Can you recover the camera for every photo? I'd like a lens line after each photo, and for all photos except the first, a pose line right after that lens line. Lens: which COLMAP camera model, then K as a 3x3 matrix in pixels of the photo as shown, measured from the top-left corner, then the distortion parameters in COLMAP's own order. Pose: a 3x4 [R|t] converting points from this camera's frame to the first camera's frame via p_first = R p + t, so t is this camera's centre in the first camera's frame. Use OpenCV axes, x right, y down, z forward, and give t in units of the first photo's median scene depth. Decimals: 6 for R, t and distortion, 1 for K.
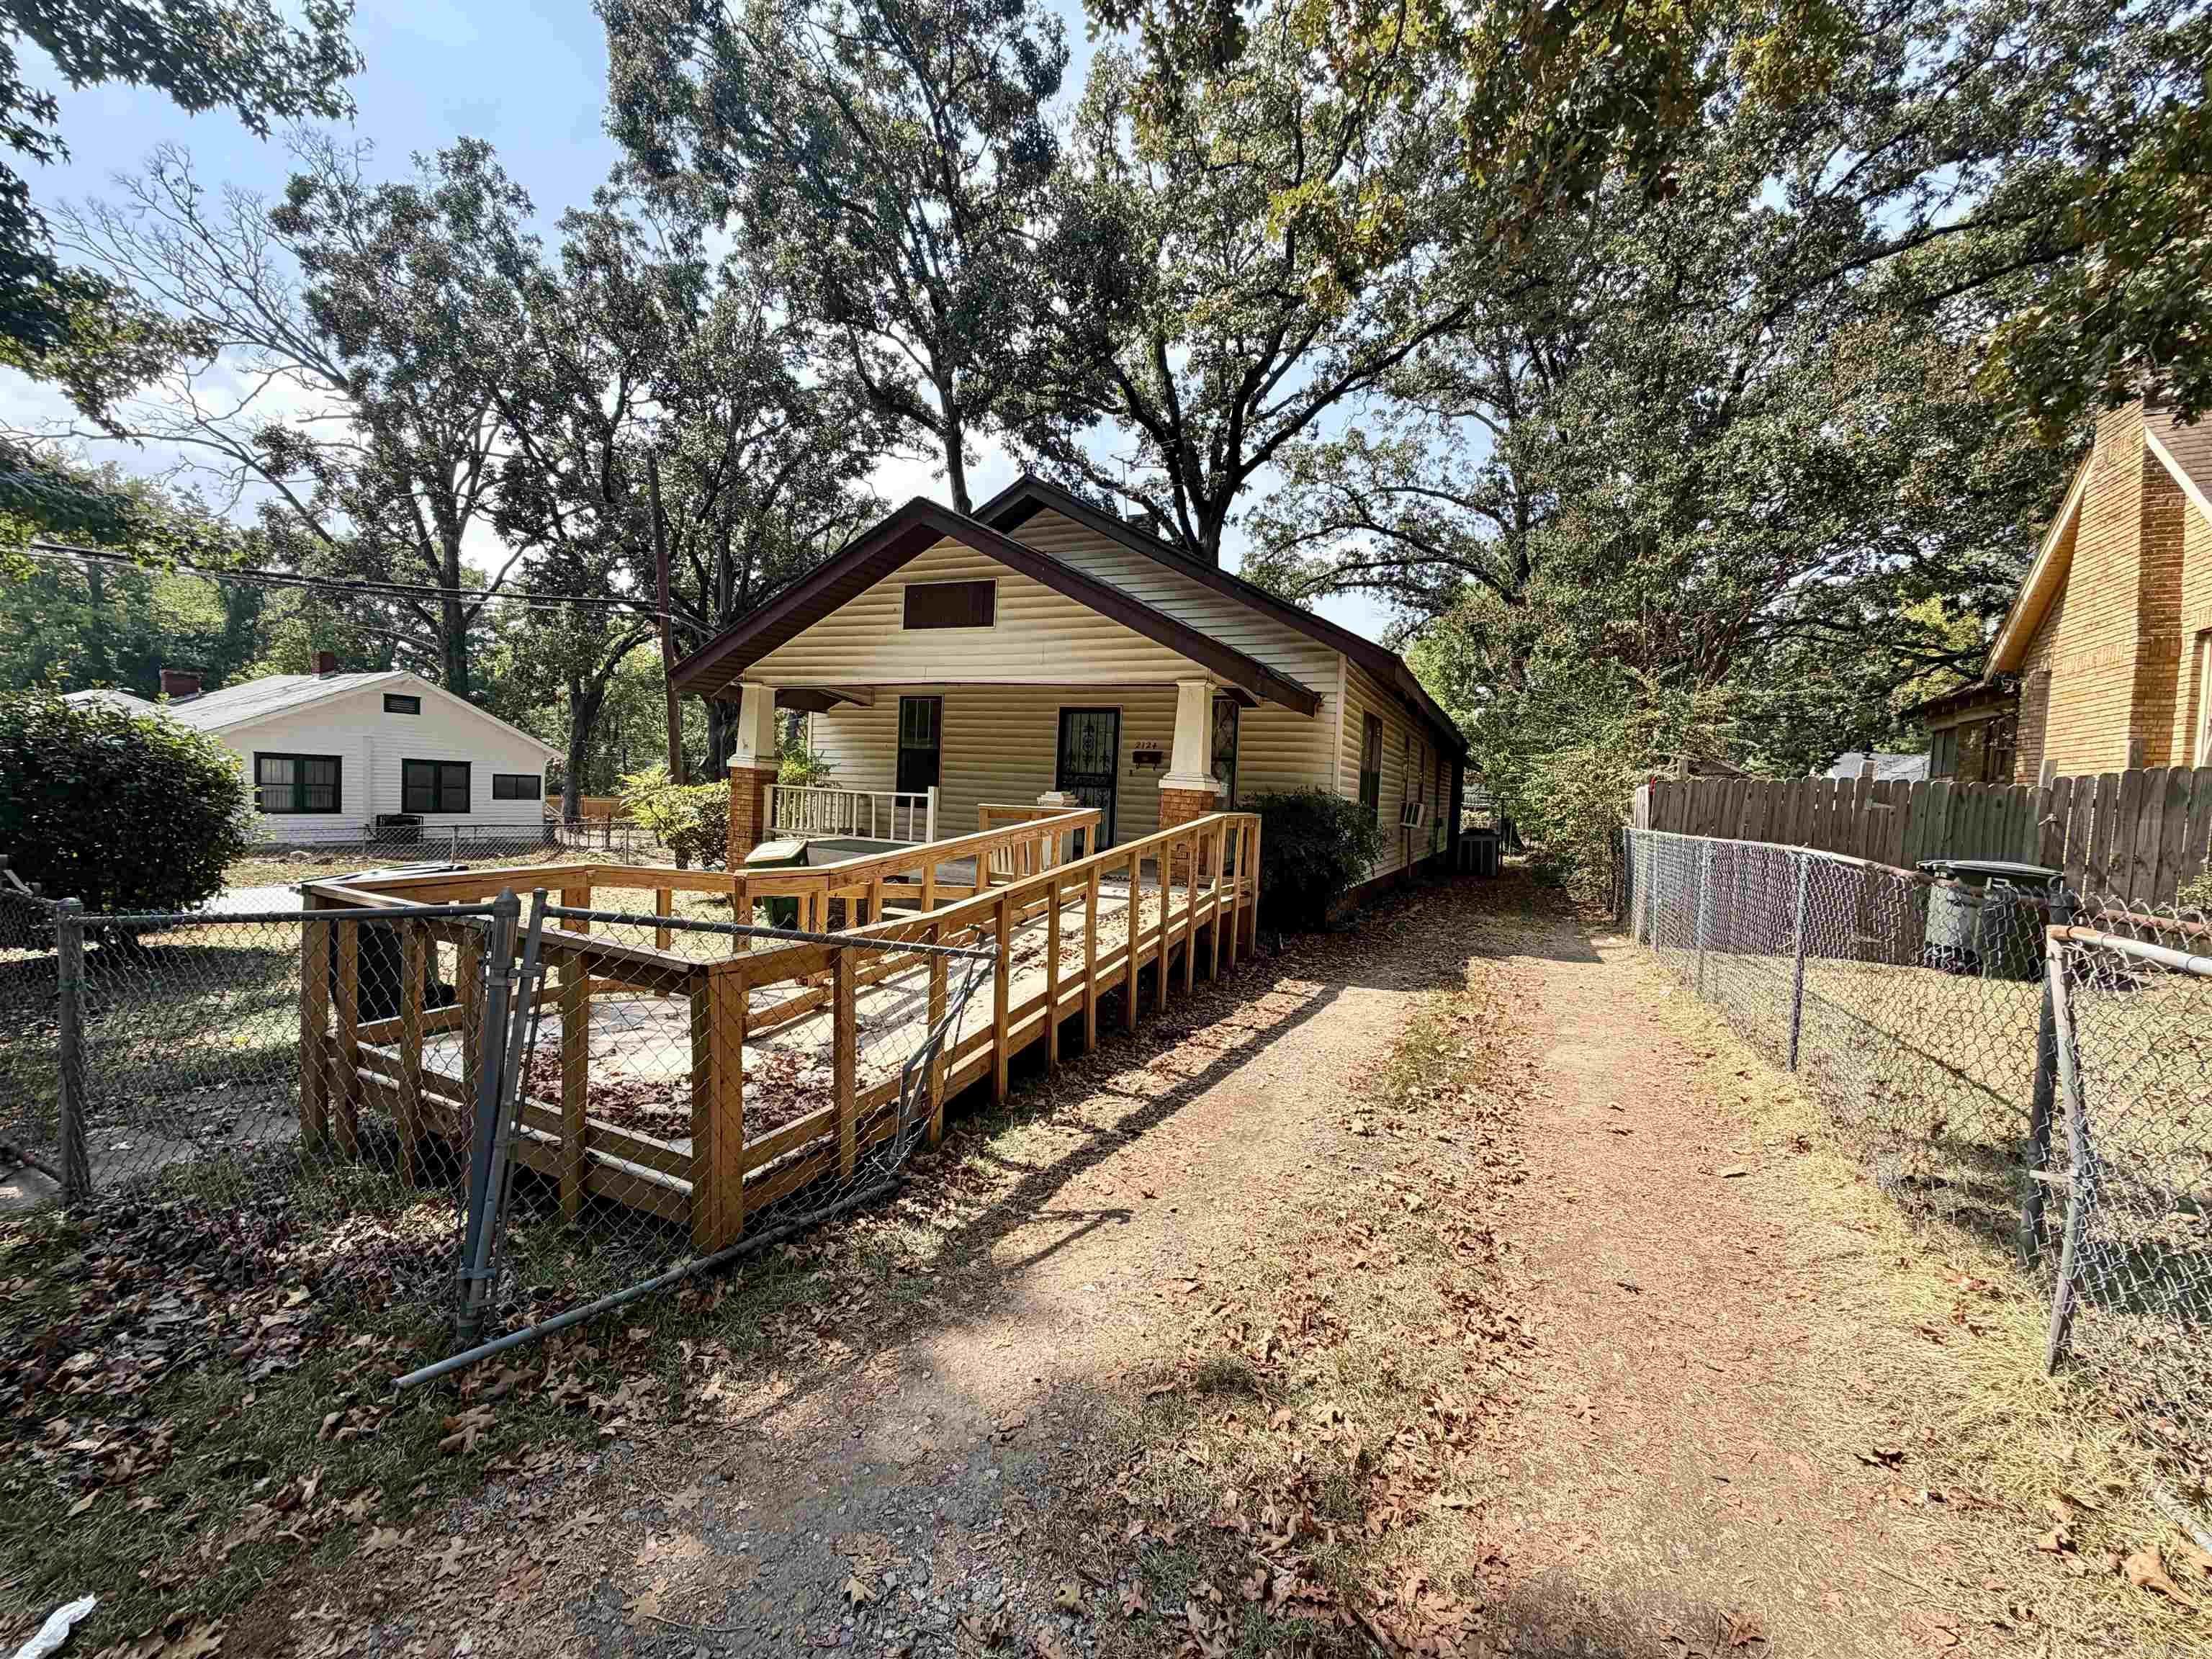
lens RADIAL K [[879.0, 0, 1101.9], [0, 879.0, 832.8], [0, 0, 1]] dist [0.000394, 0.000124]
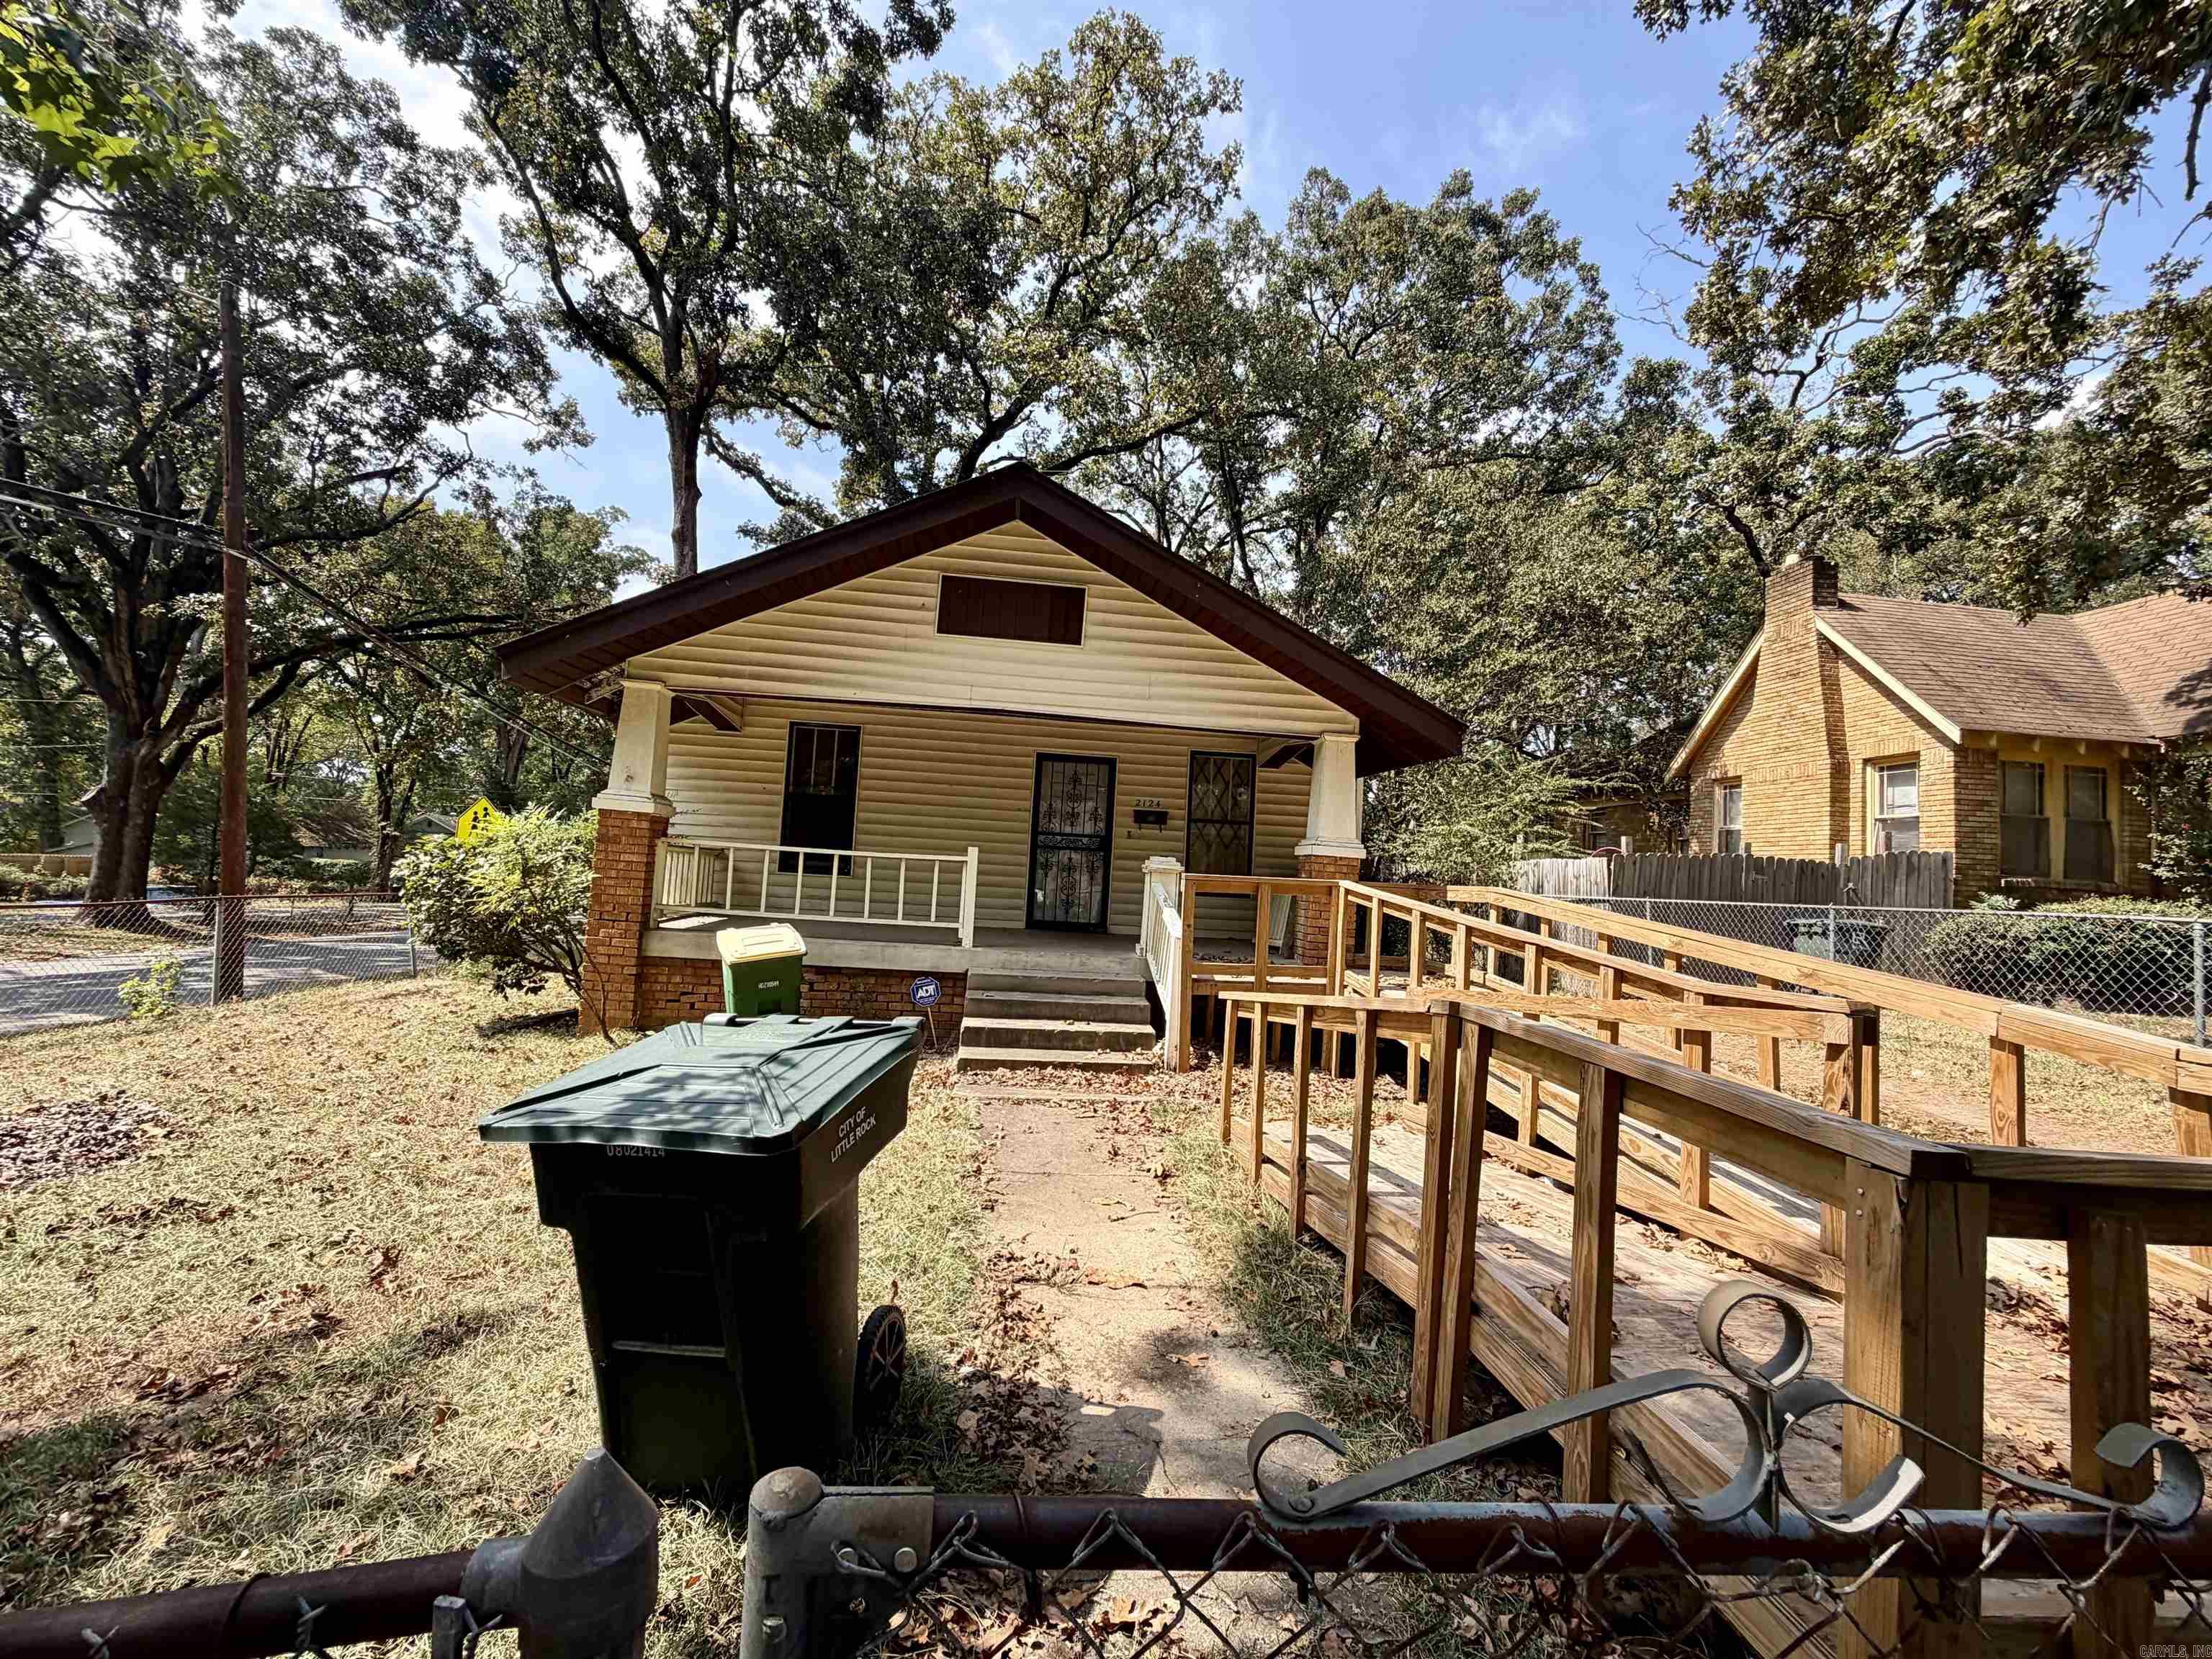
lens RADIAL K [[879.0, 0, 1102.3], [0, 879.0, 814.8], [0, 0, 1]] dist [0.000394, 0.000124]
pose [[0.863753, 0.035369, 0.502673, -0.217114], [0.007696, 0.996492, -0.083338, -0.008624], [-0.503856, 0.075851, 0.860451, 0.144669]]
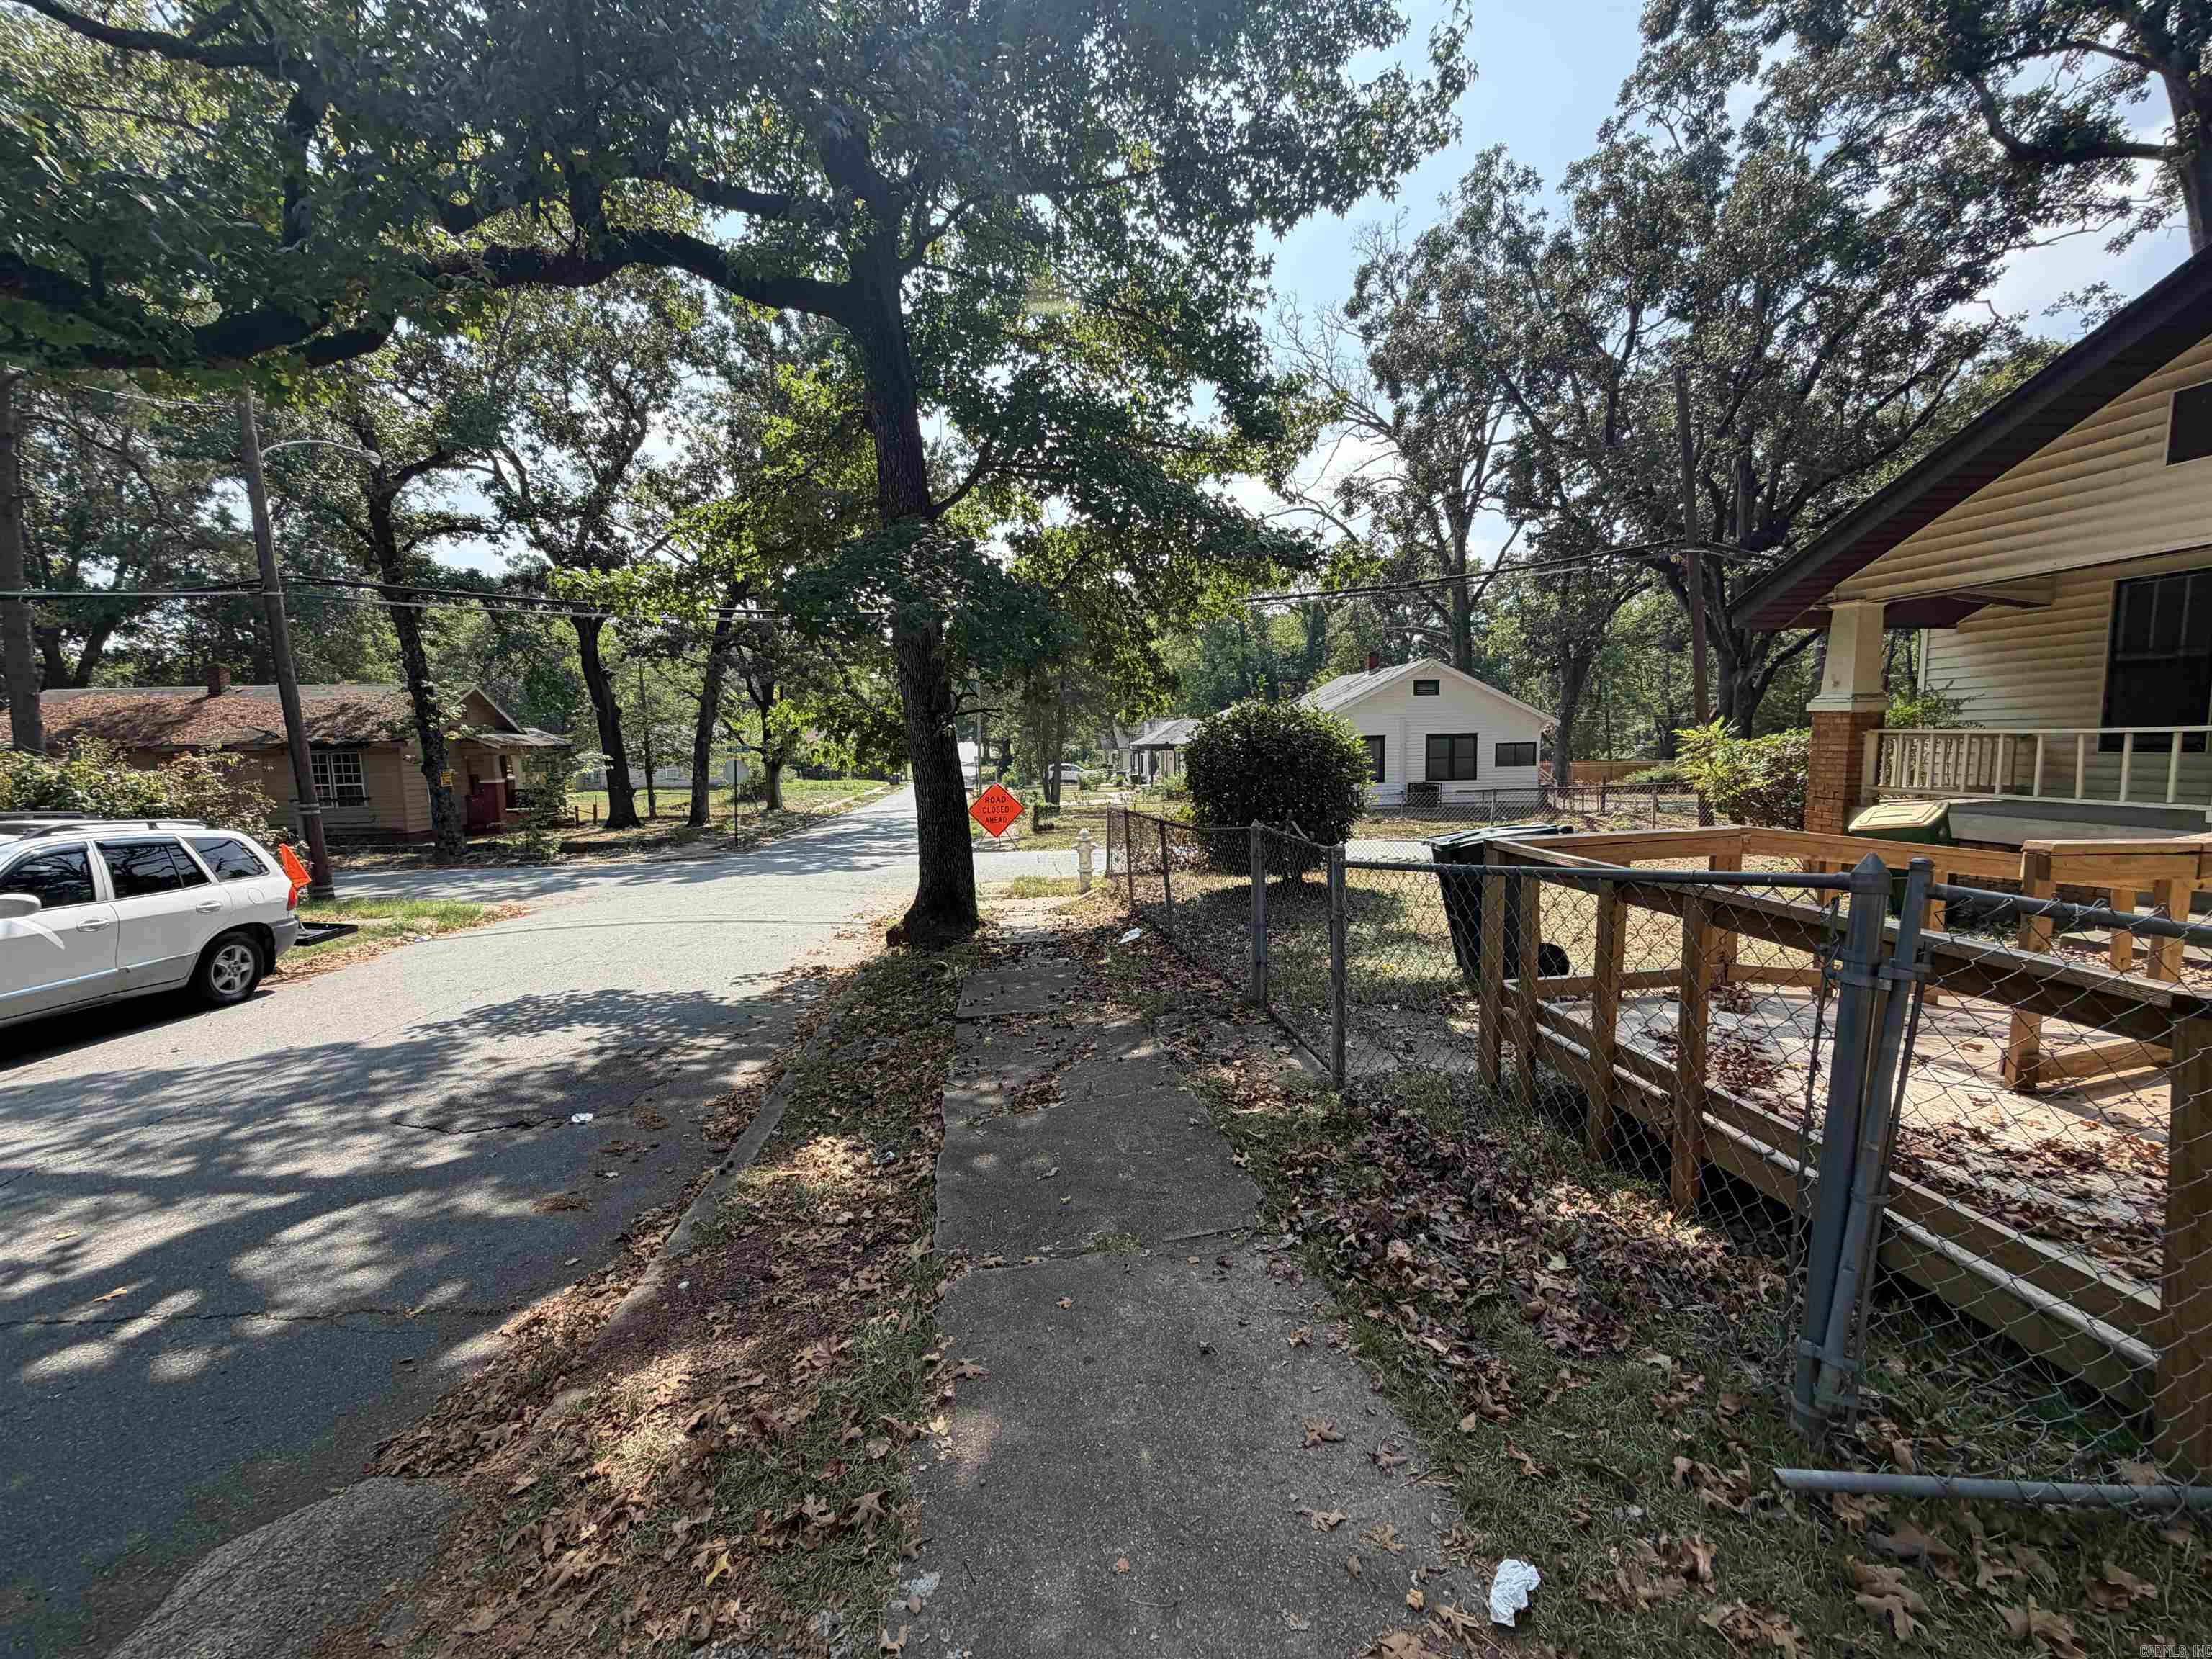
lens RADIAL K [[879.0, 0, 1103.5], [0, 879.0, 833.4], [0, 0, 1]] dist [0.000394, 0.000124]
pose [[0.540232, 0.027932, -0.841052, -0.046957], [0.006044, 0.999294, 0.037070, 0.001480], [0.841494, -0.025110, 0.539682, 0.007487]]
